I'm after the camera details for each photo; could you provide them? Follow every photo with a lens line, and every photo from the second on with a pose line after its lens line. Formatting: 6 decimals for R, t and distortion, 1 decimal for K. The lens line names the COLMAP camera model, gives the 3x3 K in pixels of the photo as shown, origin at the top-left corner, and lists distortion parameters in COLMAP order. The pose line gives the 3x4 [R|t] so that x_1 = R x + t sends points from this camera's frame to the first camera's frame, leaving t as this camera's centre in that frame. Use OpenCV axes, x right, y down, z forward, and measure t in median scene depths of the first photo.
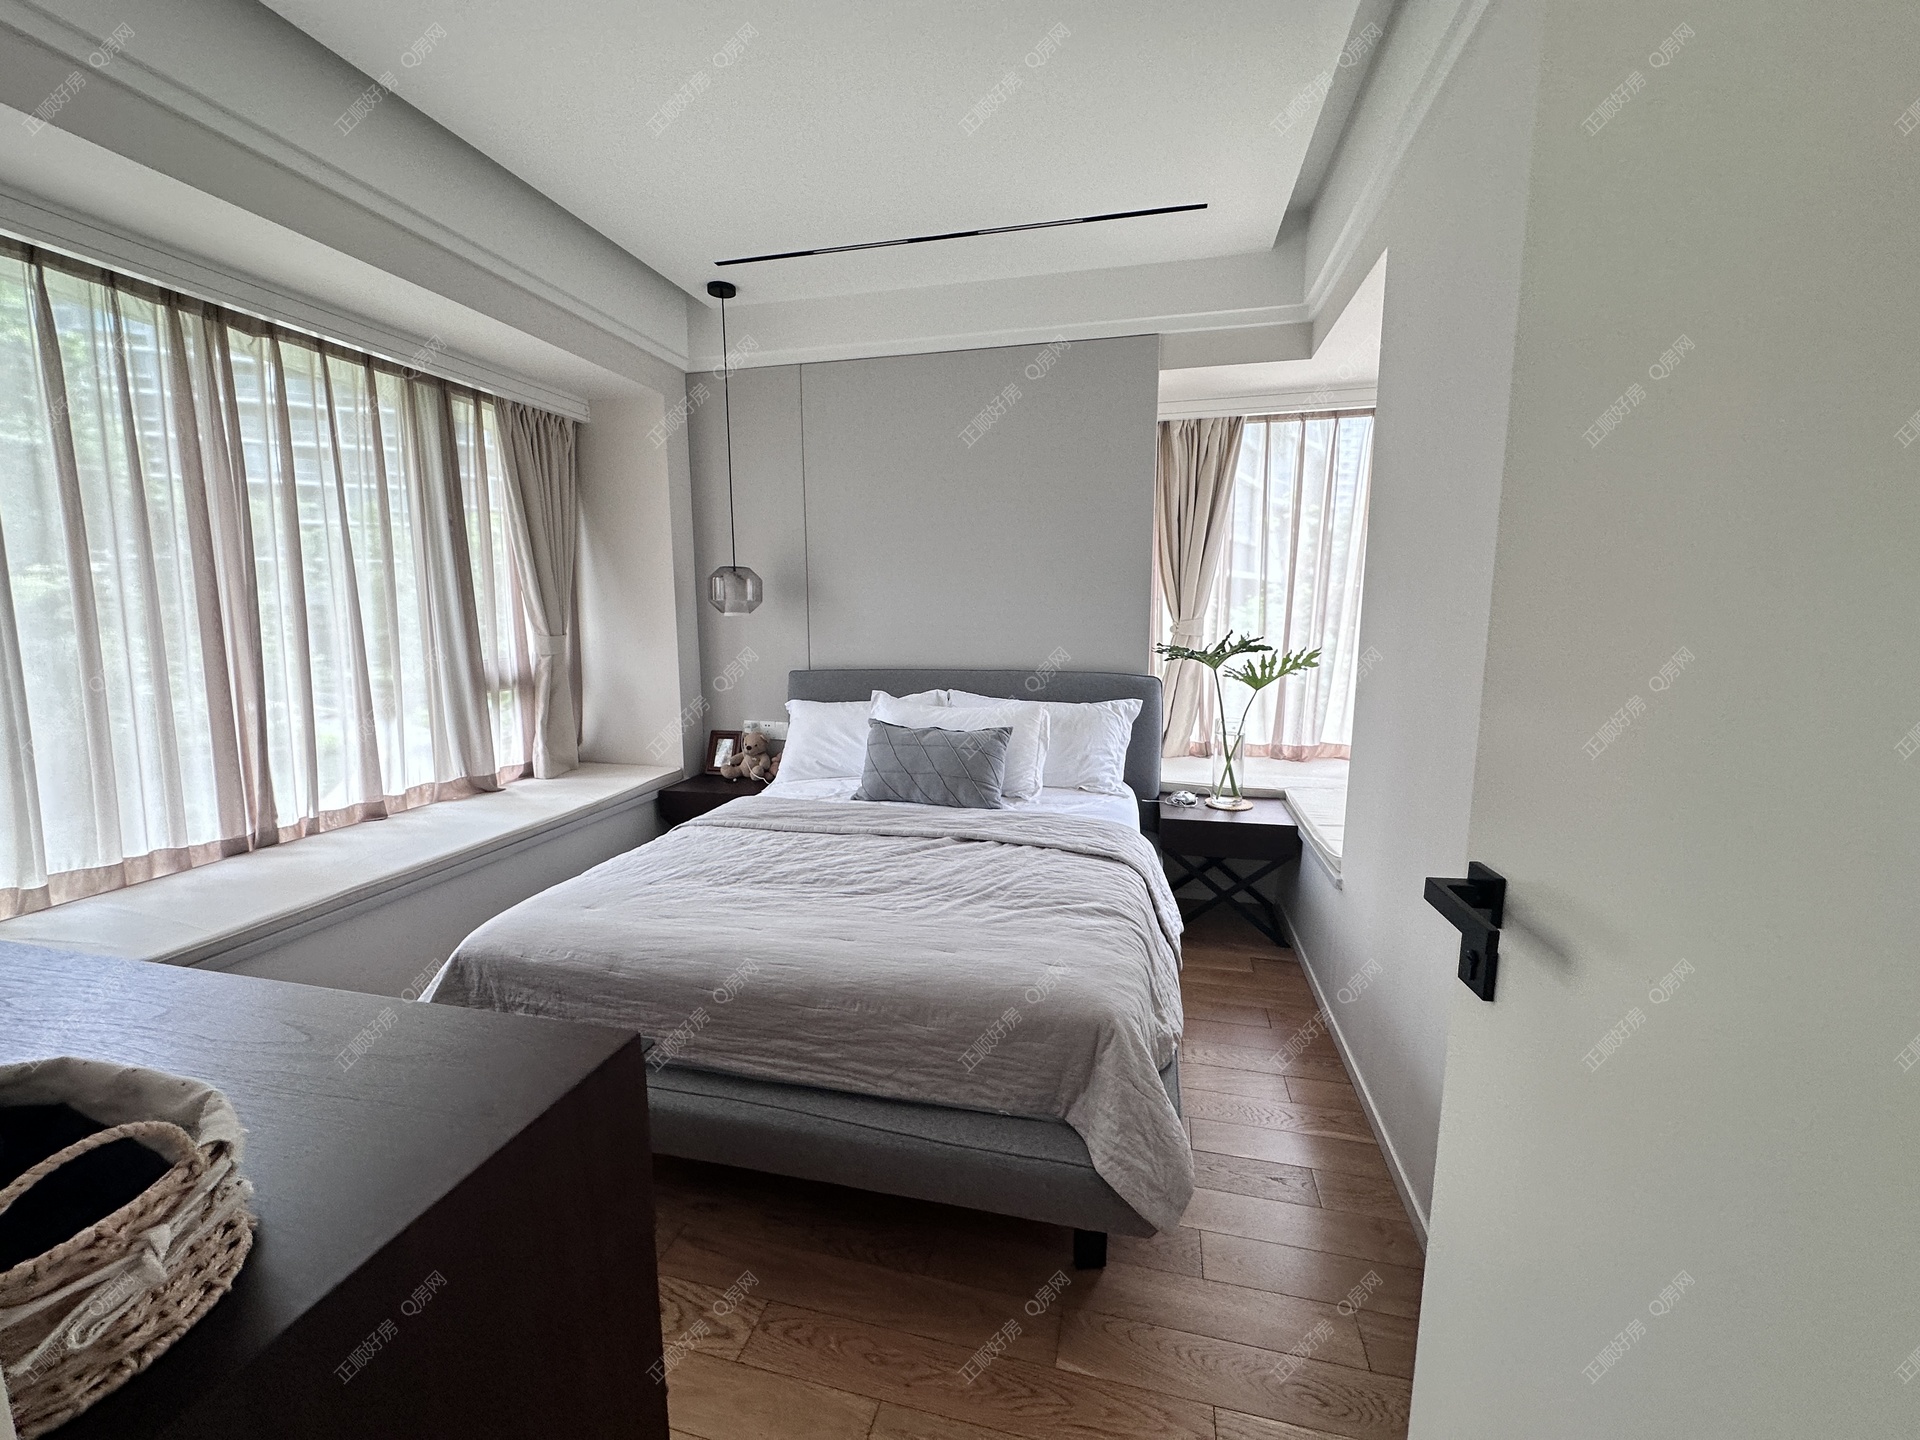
lens RADIAL K [[766.2, 0, 958.0], [0, 766.2, 706.8], [0, 0, 1]] dist [0.001831, 0.000155]
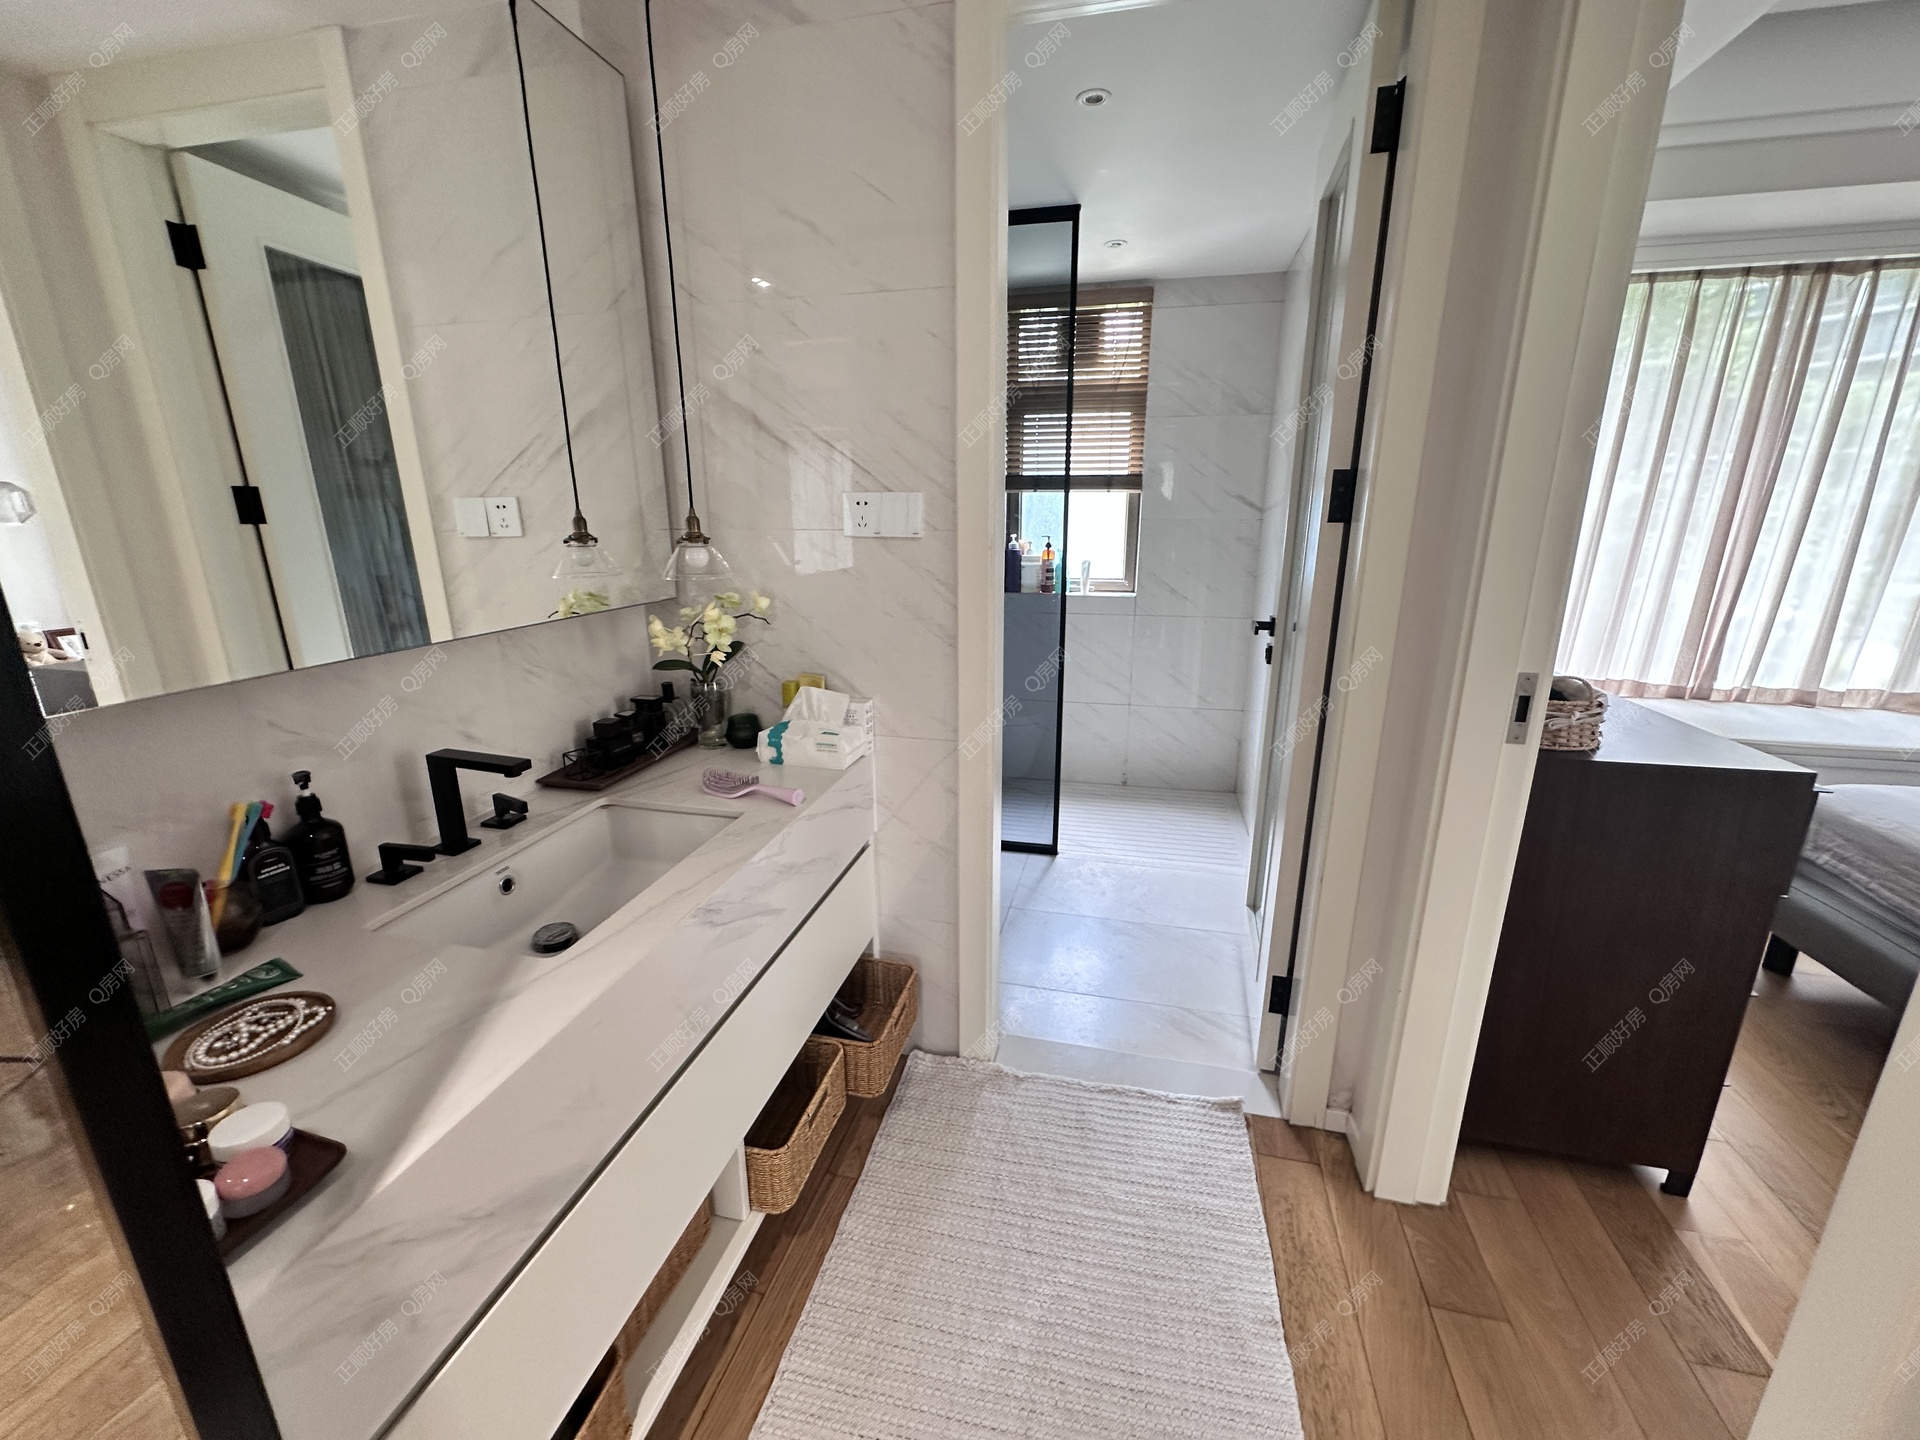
lens RADIAL K [[766.2, 0, 964.2], [0, 766.2, 712.0], [0, 0, 1]] dist [0.001831, 0.000155]
pose [[0.023766, 0.279361, -0.959892, 0.330958], [-0.118535, 0.954177, 0.274764, -0.007860], [0.992665, 0.107251, 0.055791, -0.313582]]
